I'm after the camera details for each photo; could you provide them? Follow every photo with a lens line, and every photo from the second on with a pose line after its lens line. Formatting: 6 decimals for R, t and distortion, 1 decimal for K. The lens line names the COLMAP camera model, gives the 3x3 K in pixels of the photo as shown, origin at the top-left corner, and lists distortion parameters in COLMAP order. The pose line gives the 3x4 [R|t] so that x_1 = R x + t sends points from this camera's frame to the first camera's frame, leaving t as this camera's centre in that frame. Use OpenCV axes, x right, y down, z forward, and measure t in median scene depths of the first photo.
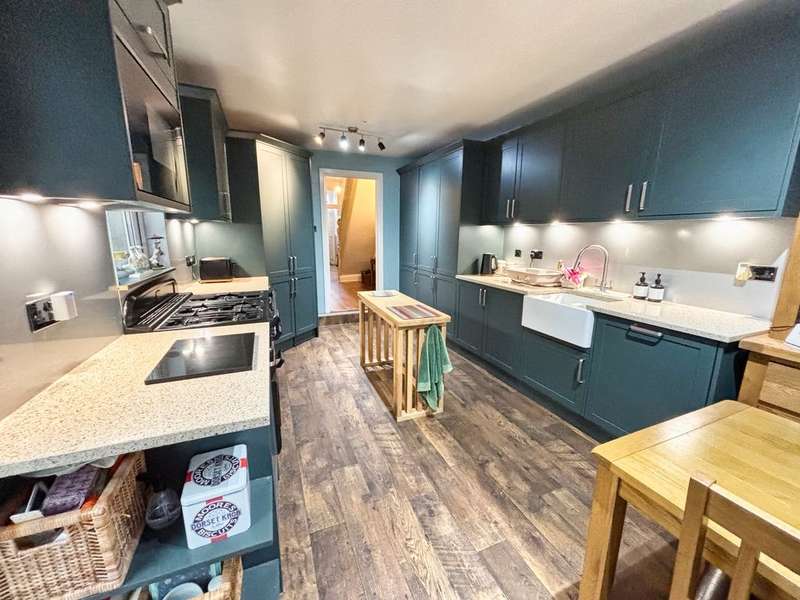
lens RADIAL K [[322.6, 0, 399.0], [0, 322.6, 299.2], [0, 0, 1]] dist [-0.000646, -0.000896]
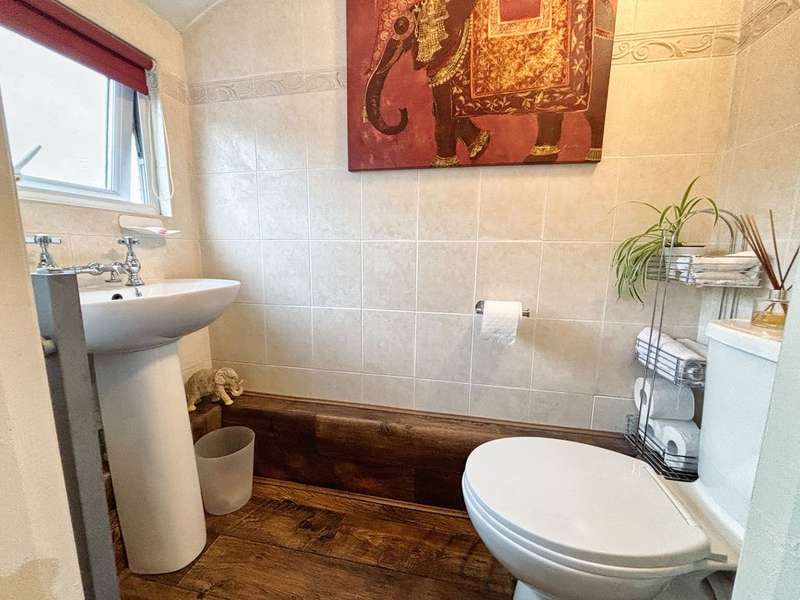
lens RADIAL K [[322.6, 0, 400.5], [0, 322.6, 303.3], [0, 0, 1]] dist [-0.000646, -0.000896]
pose [[-0.552546, 0.107761, -0.826487, 0.367917], [-0.182228, 0.951998, 0.245954, 0.013833], [0.813318, 0.286510, -0.506385, 1.011535]]
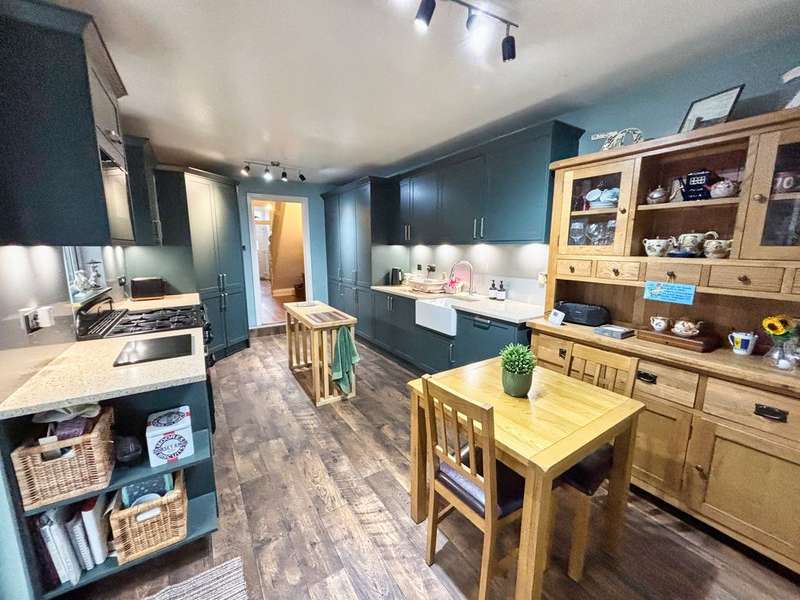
lens RADIAL K [[322.6, 0, 399.8], [0, 322.6, 298.9], [0, 0, 1]] dist [-0.000646, -0.000896]
pose [[0.983444, -0.038969, 0.176970, 0.114061], [0.045744, 0.998362, -0.034367, 0.028722], [-0.175341, 0.041893, 0.983616, -0.311073]]
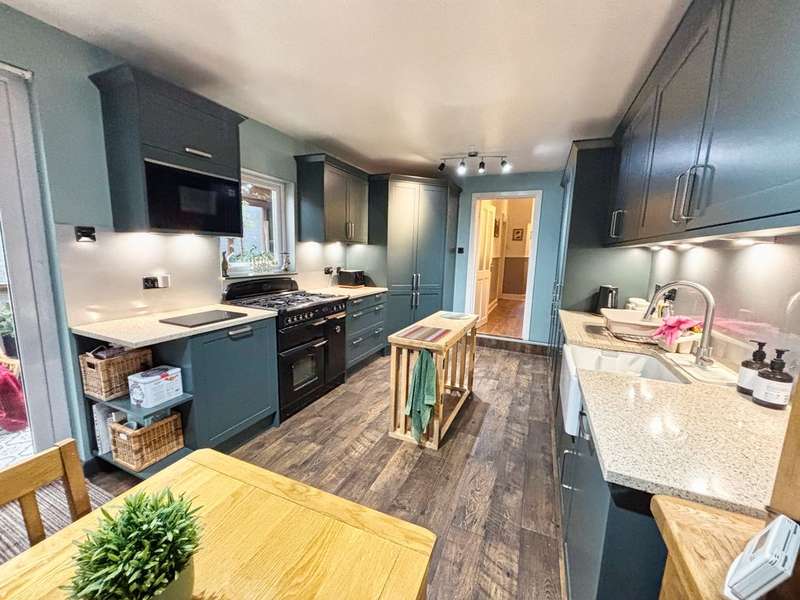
lens RADIAL K [[322.6, 0, 399.7], [0, 322.6, 299.5], [0, 0, 1]] dist [-0.000646, -0.000896]
pose [[0.696978, 0.120005, -0.706980, 0.743410], [-0.167692, 0.985837, 0.002020, -0.057551], [0.697210, 0.117147, 0.707231, 0.269625]]
